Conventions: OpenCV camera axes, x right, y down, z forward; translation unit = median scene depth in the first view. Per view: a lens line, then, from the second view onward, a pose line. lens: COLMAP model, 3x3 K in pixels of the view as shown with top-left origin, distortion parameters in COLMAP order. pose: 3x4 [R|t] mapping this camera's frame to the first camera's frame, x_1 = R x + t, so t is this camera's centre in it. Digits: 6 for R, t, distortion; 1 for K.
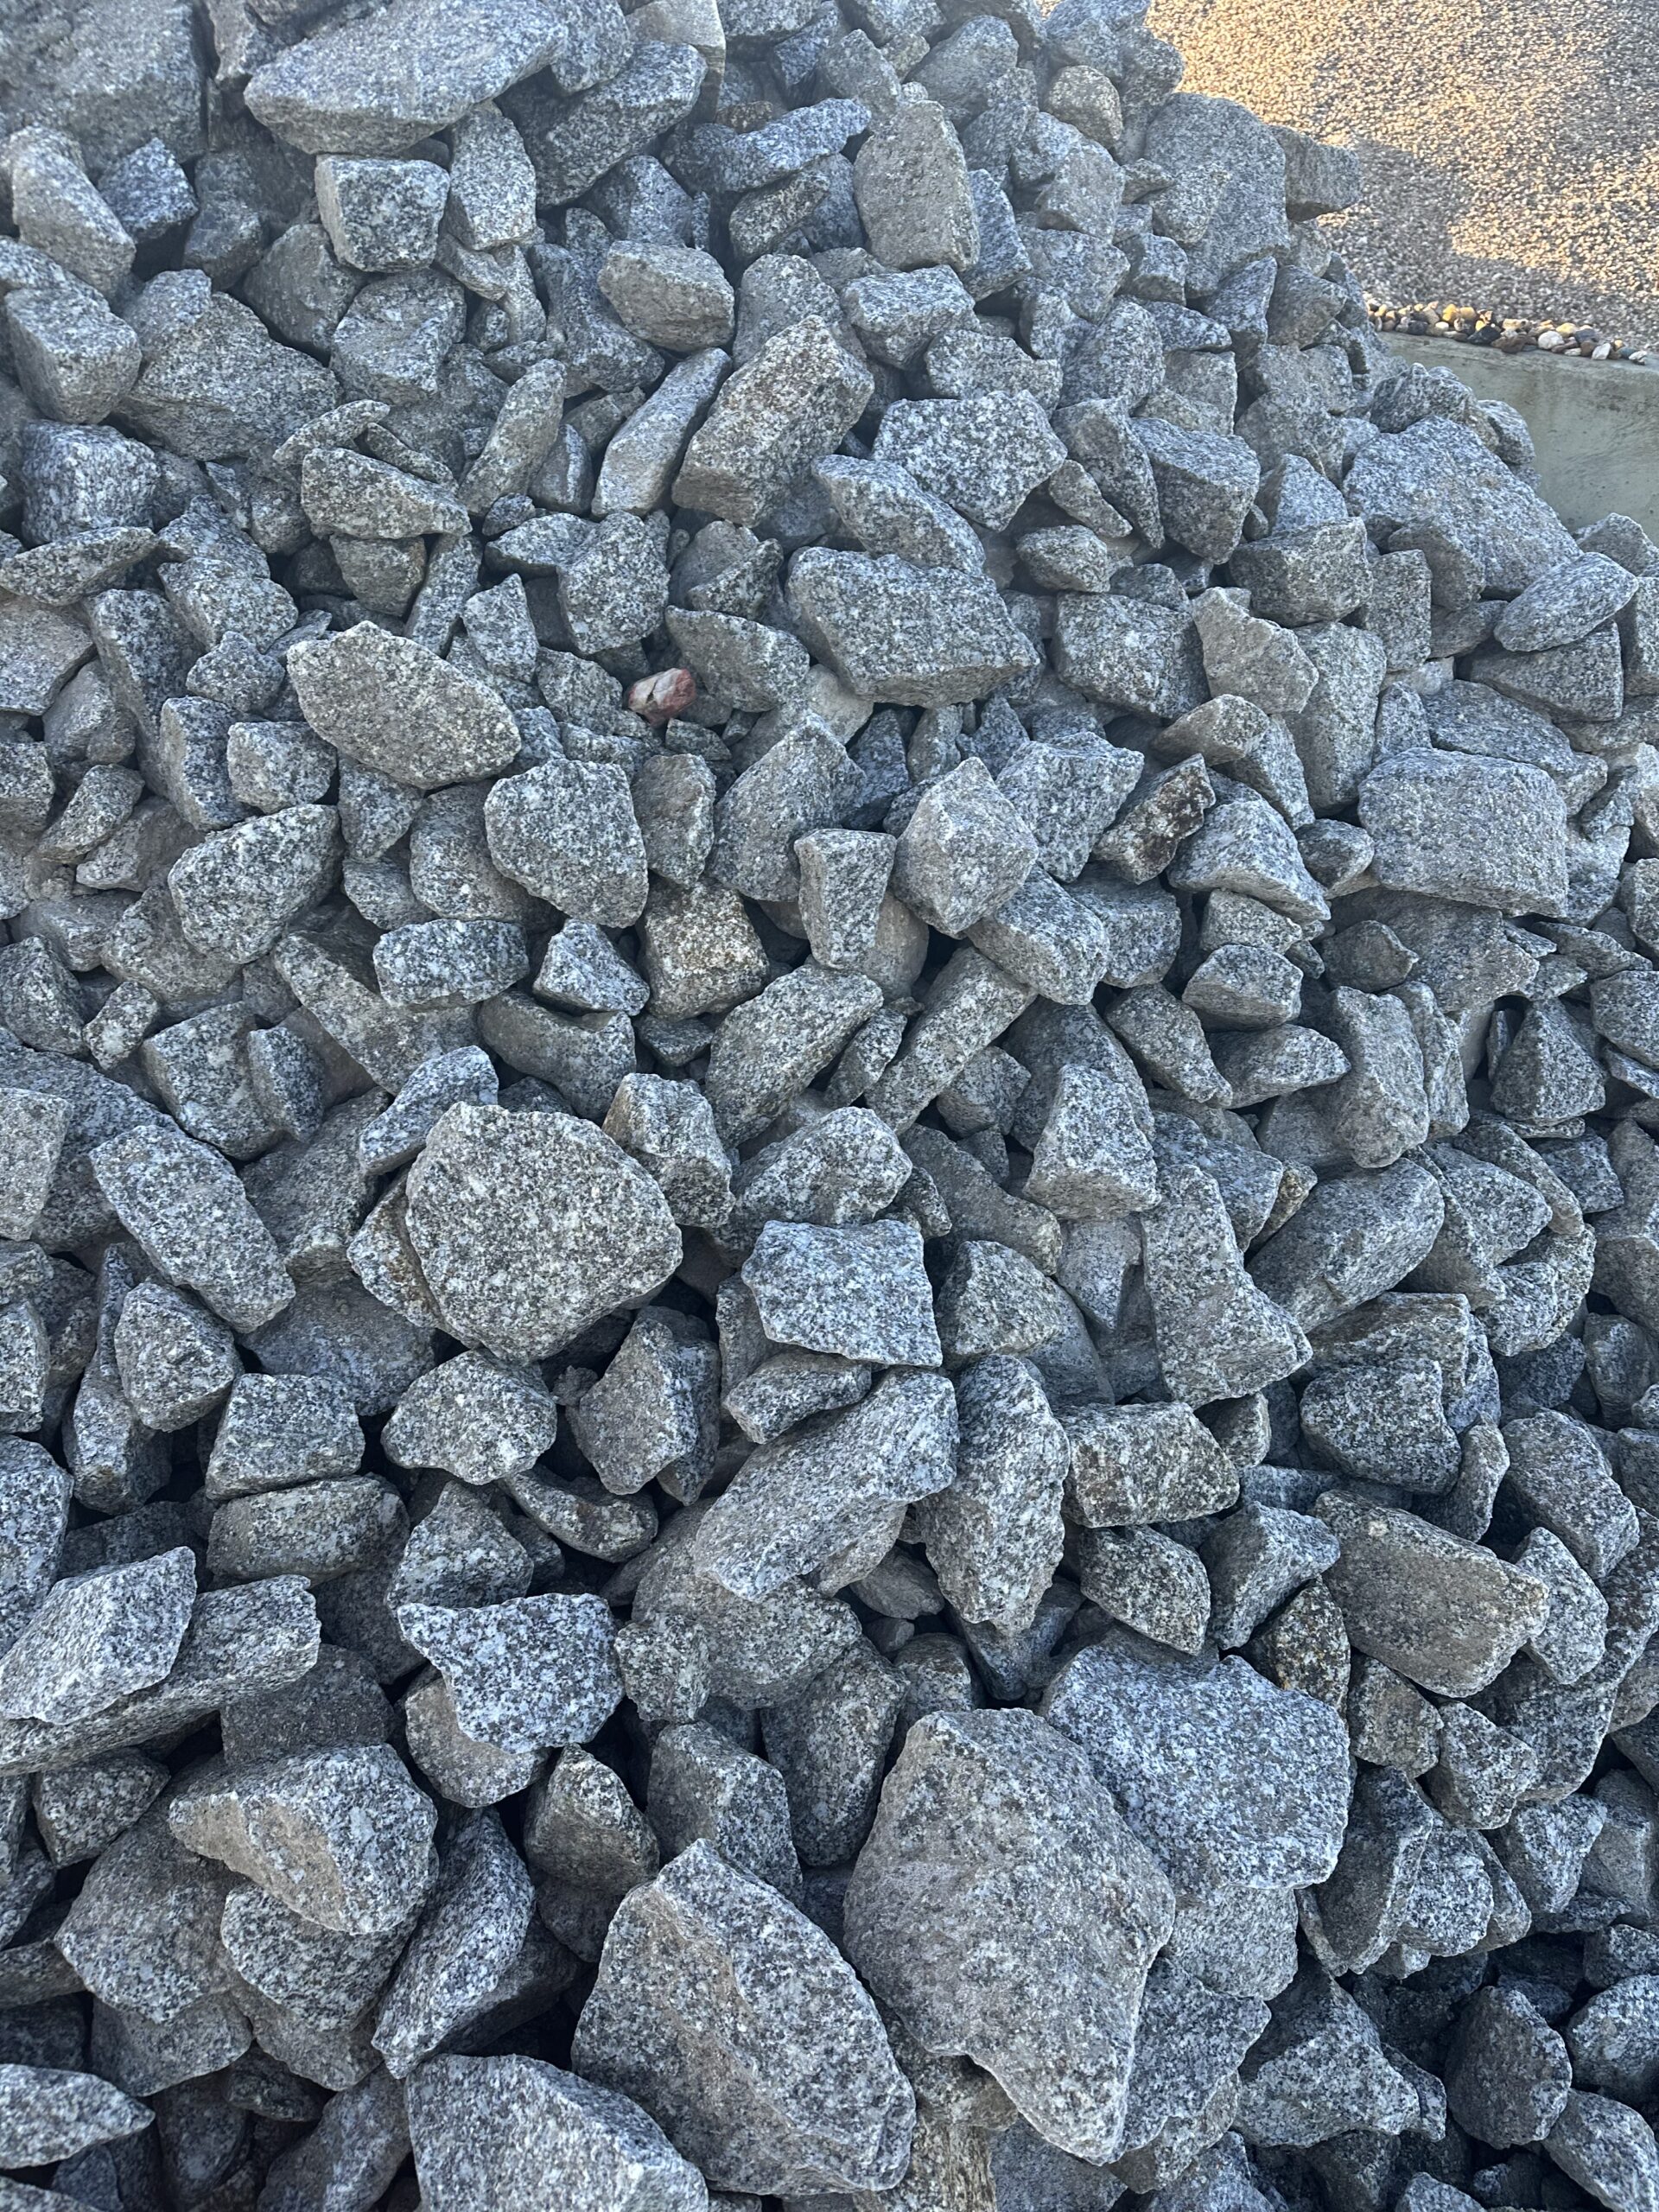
lens RADIAL K [[1640.5, 0, 836.4], [0, 1640.5, 1077.7], [0, 0, 1]] dist [0.135239, -0.242809]
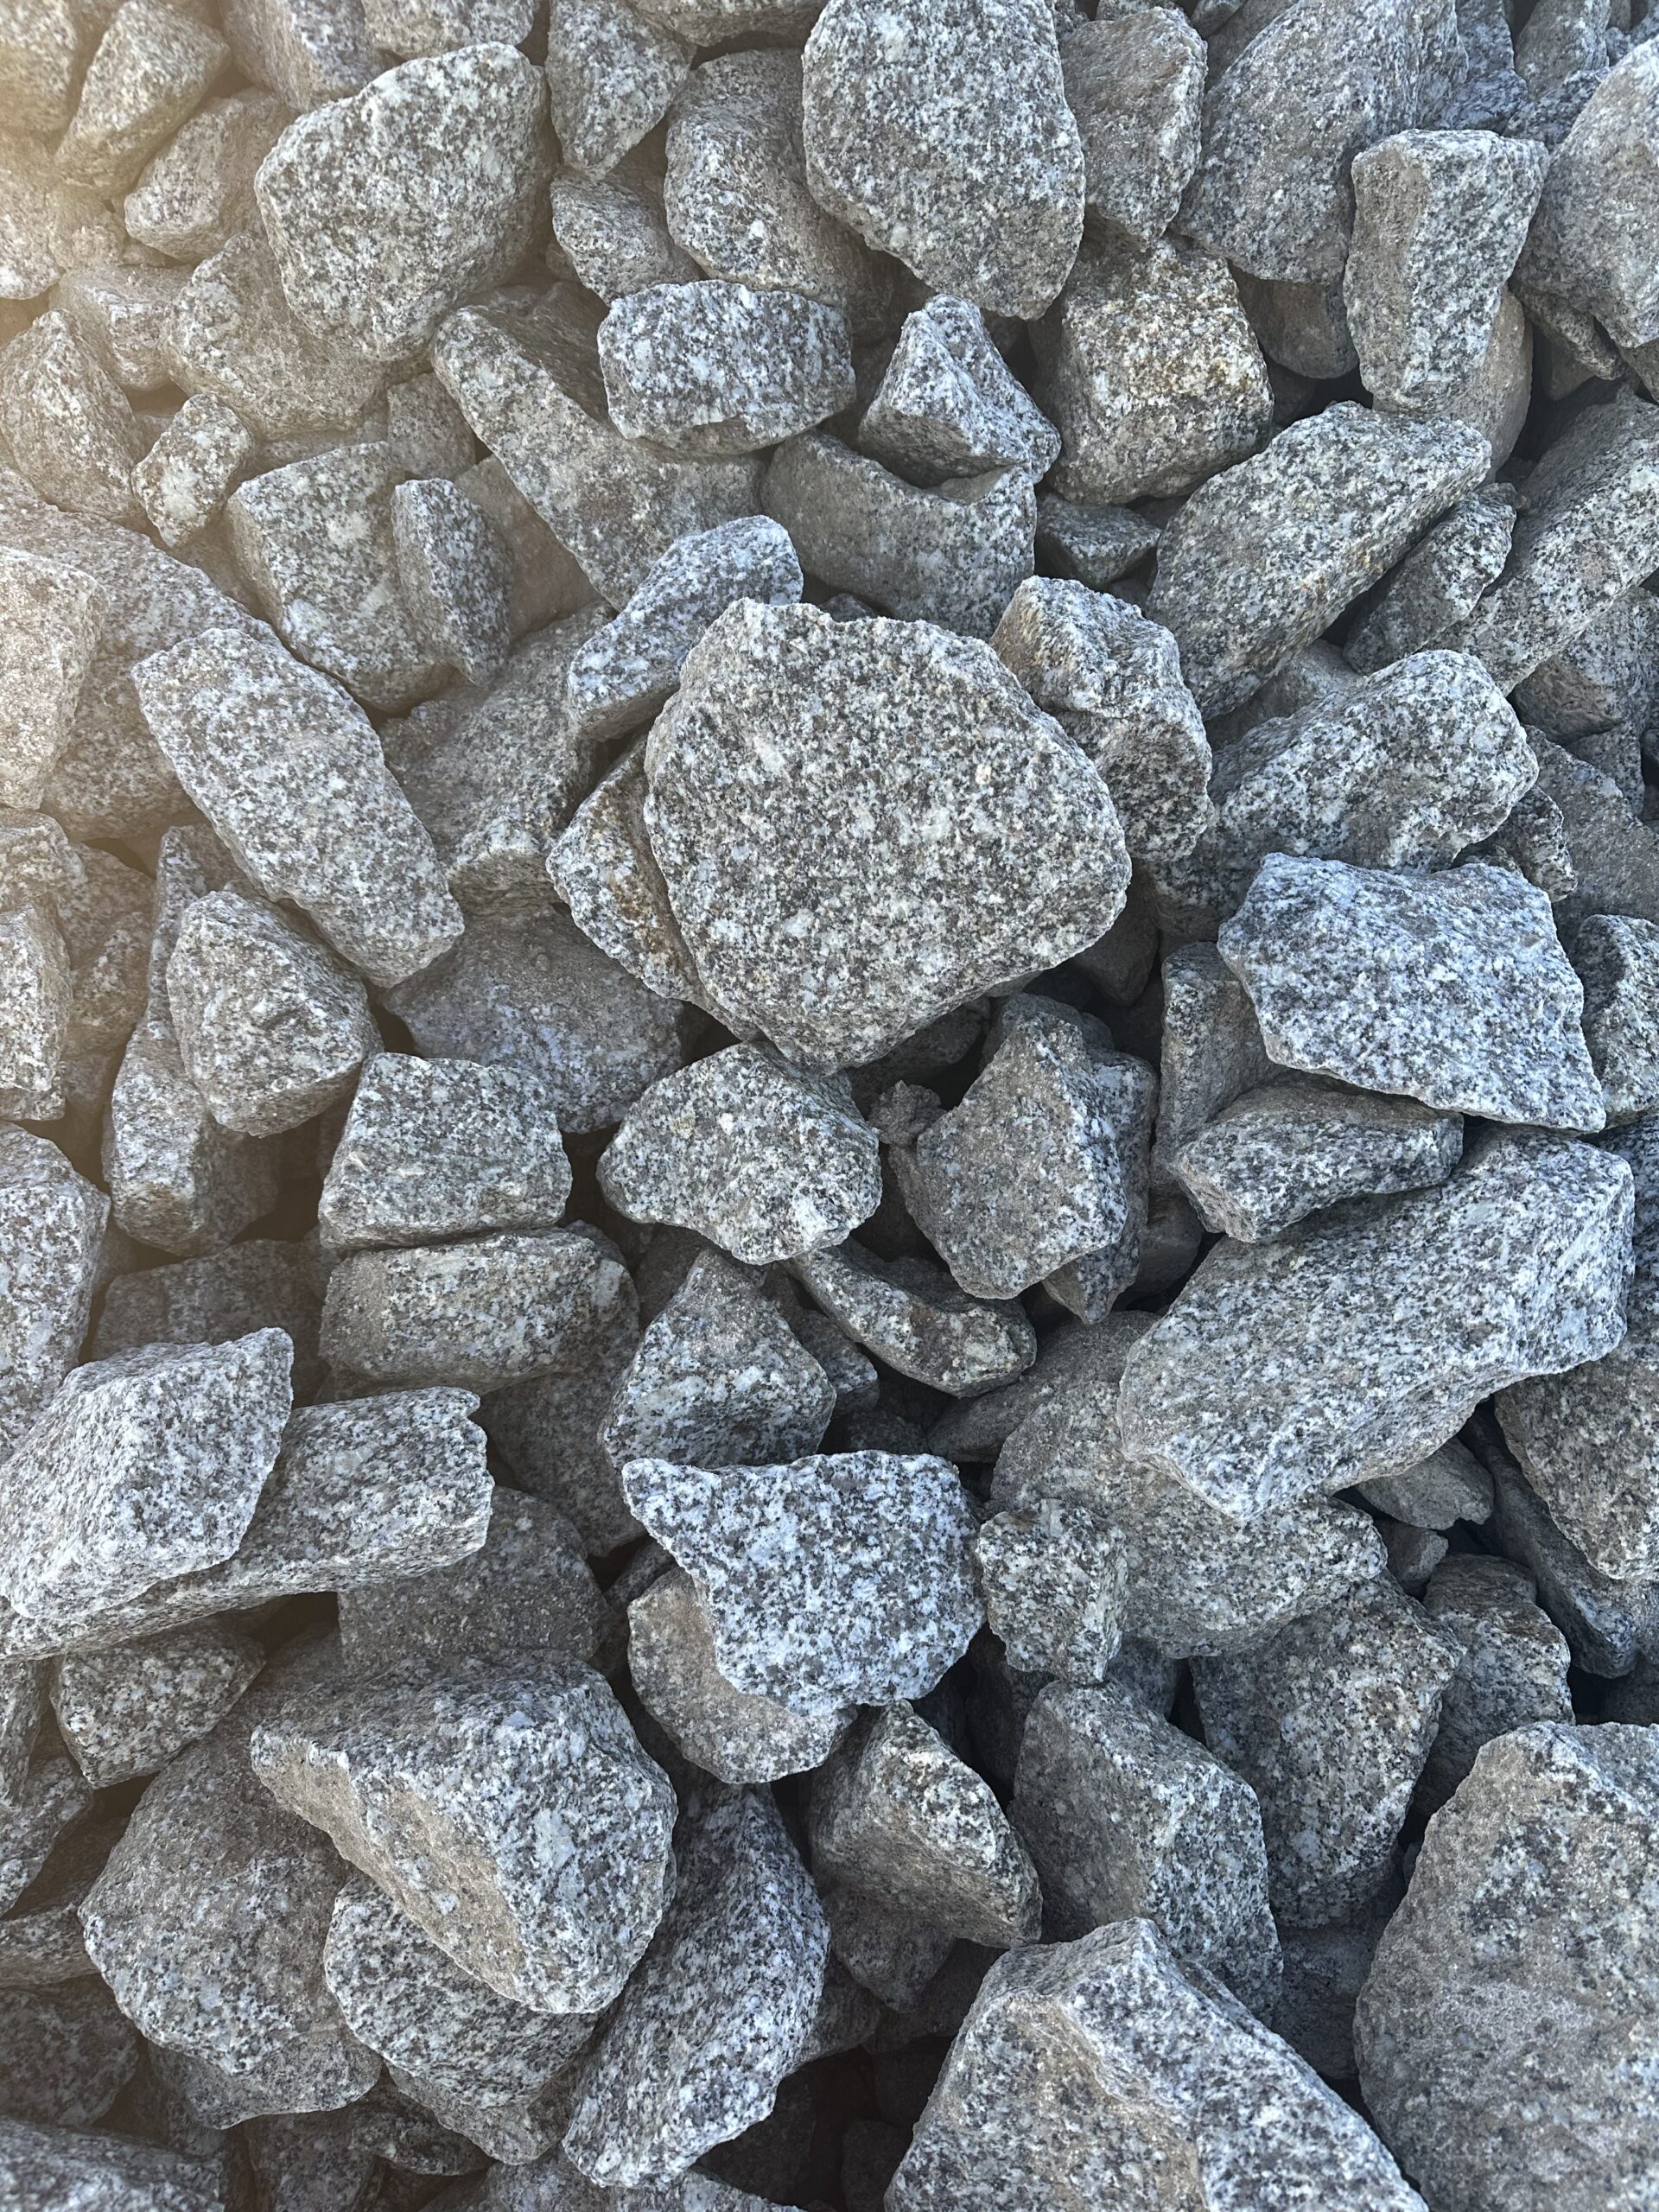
lens RADIAL K [[2065.5, 0, 898.8], [0, 2065.5, 1114.5], [0, 0, 1]] dist [0.190728, -0.585209]
pose [[0.990674, 0.071720, -0.115854, -0.083344], [-0.048904, 0.980765, 0.188969, 0.049783], [0.127178, -0.181541, 0.975125, 0.294949]]
